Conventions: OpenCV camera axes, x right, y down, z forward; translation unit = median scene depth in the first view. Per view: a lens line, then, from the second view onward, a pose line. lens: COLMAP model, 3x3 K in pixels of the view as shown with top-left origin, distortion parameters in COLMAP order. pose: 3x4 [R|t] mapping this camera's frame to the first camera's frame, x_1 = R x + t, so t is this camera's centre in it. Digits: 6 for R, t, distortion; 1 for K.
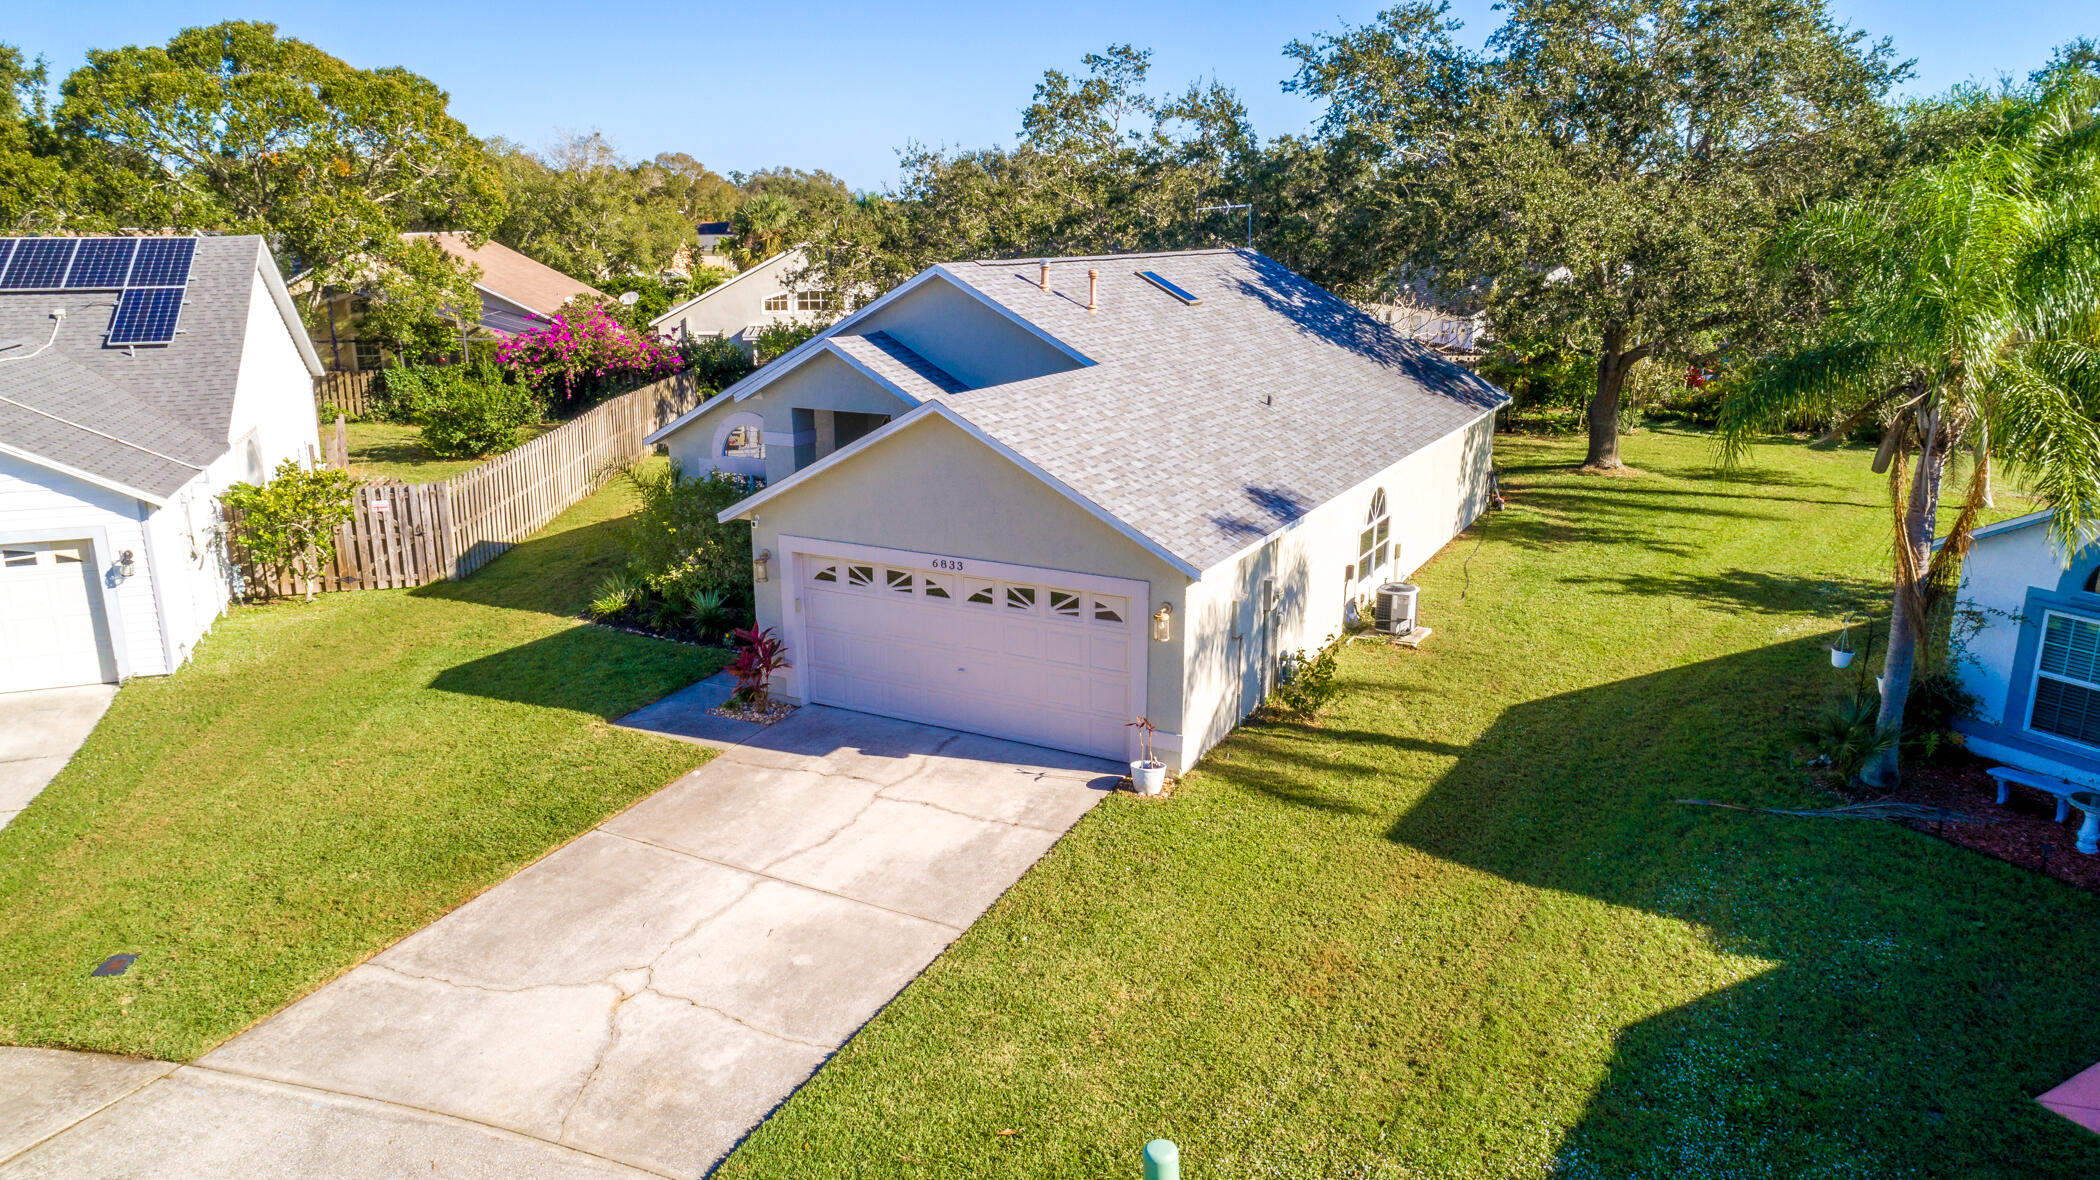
lens RADIAL K [[1400.0, 0, 1054.9], [0, 1400.0, 595.8], [0, 0, 1]] dist [-0.020847, 0.009615]
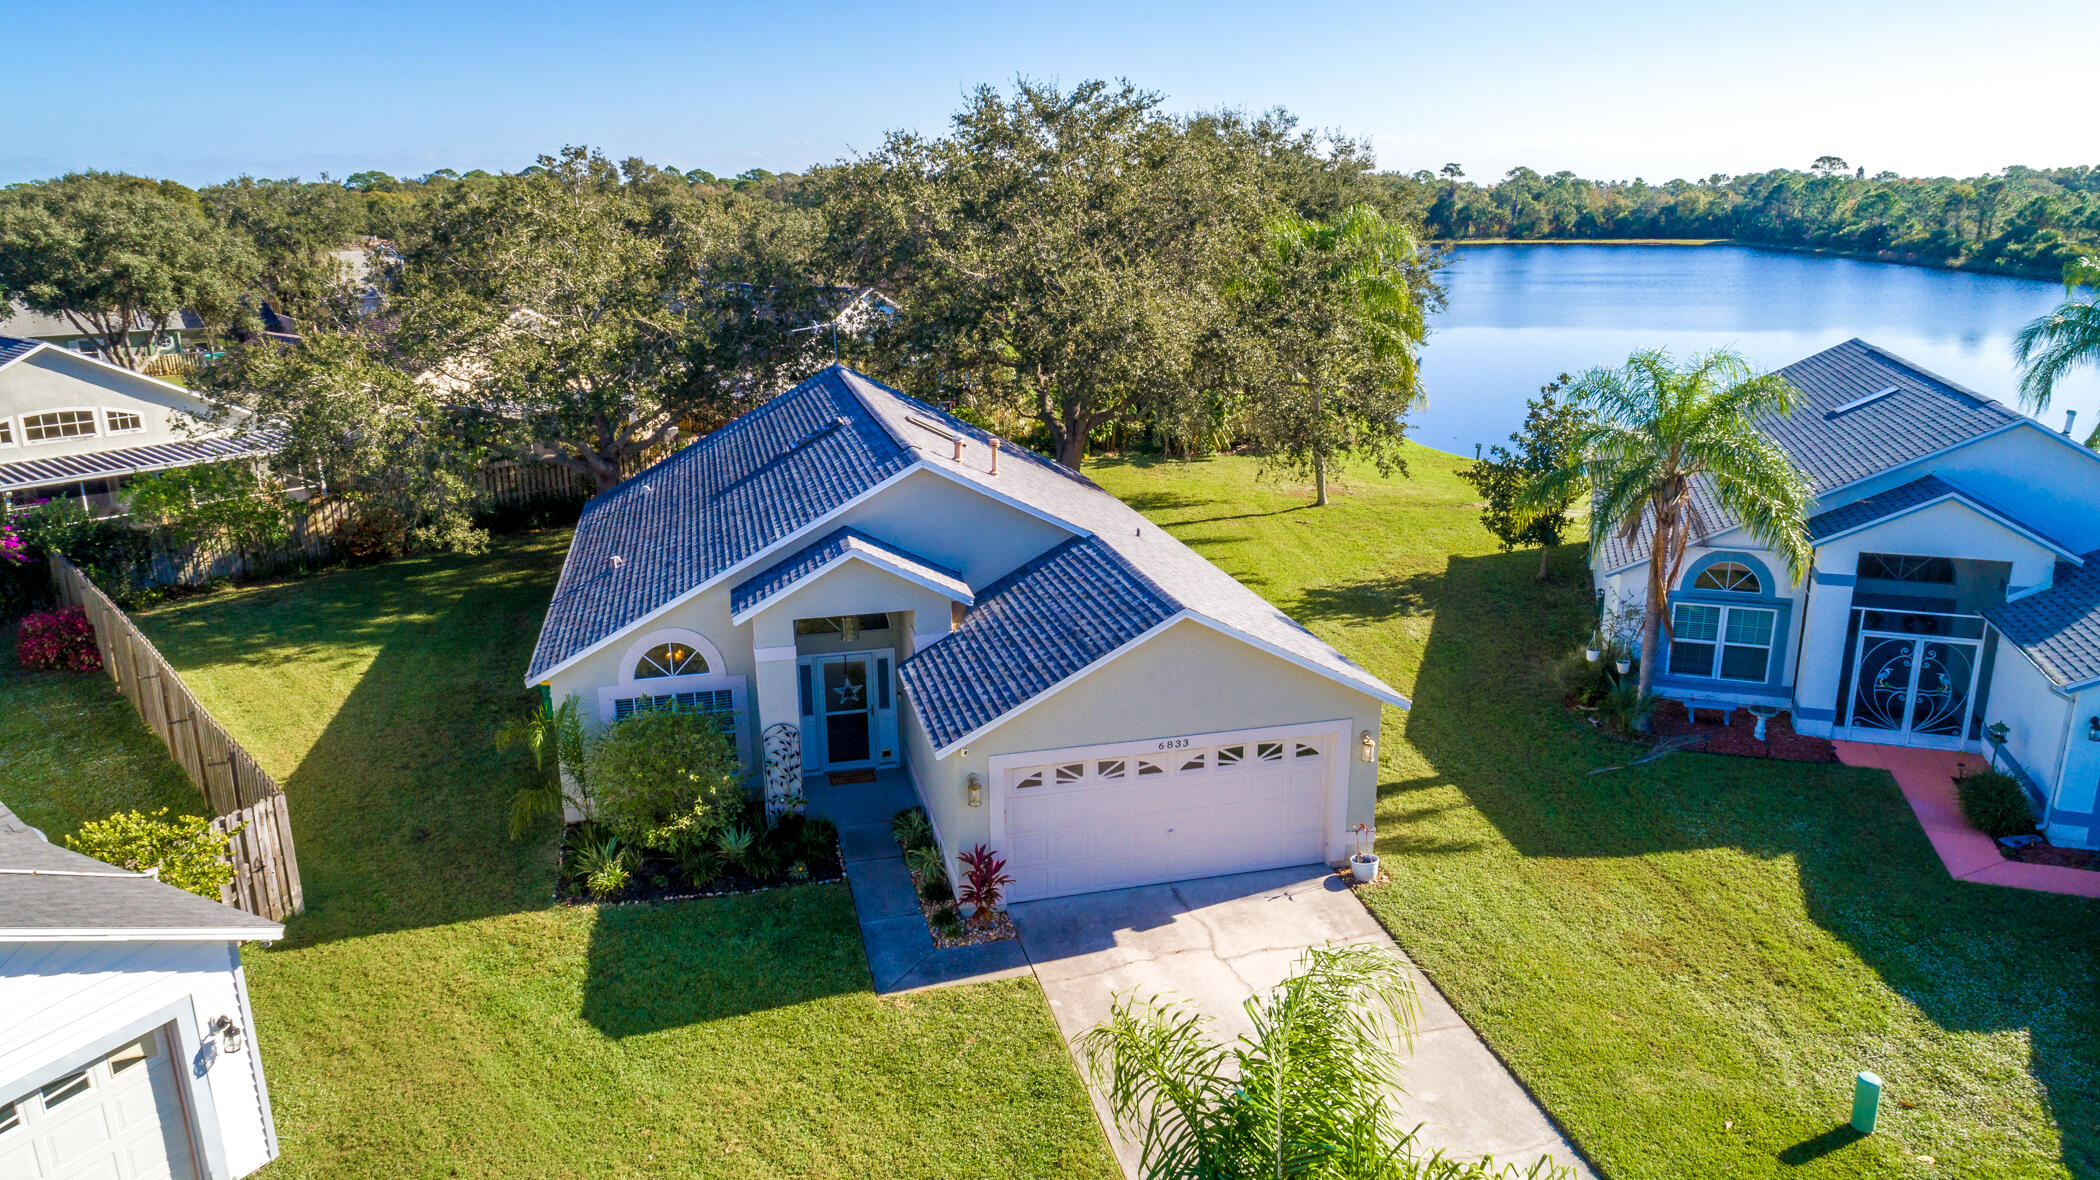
lens RADIAL K [[1400.0, 0, 1054.9], [0, 1400.0, 595.8], [0, 0, 1]] dist [-0.020847, 0.009615]
pose [[0.740875, -0.188992, 0.644505, -0.801453], [0.181148, 0.980261, 0.079212, -0.231770], [-0.646753, 0.058065, 0.760486, 0.180607]]
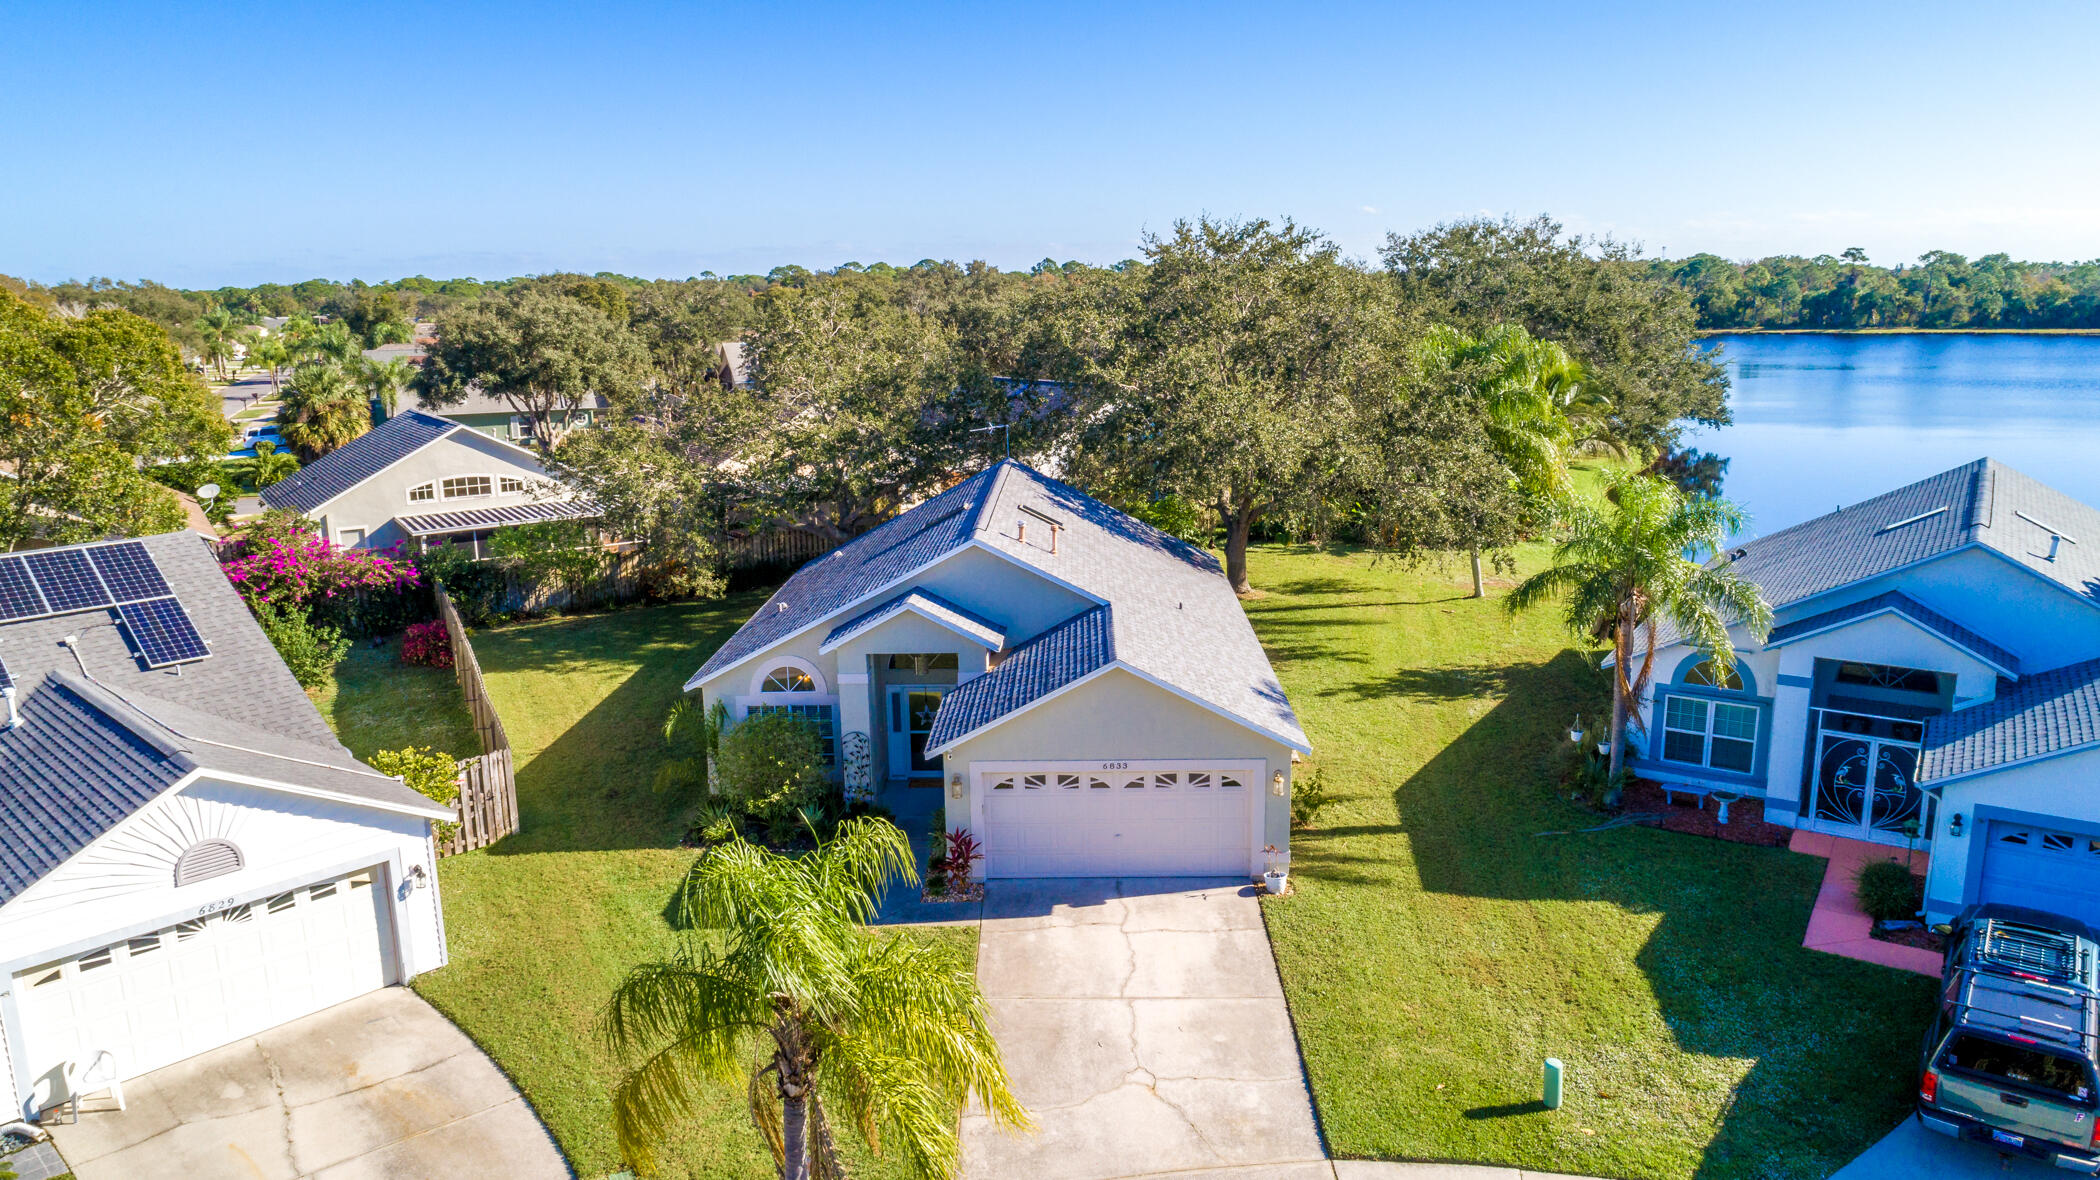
lens RADIAL K [[1400.0, 0, 1054.9], [0, 1400.0, 595.8], [0, 0, 1]] dist [-0.020847, 0.009615]
pose [[0.891579, -0.110164, 0.439262, -0.707303], [0.131187, 0.991200, -0.017685, -0.169451], [-0.433448, 0.073393, 0.898185, -0.280123]]
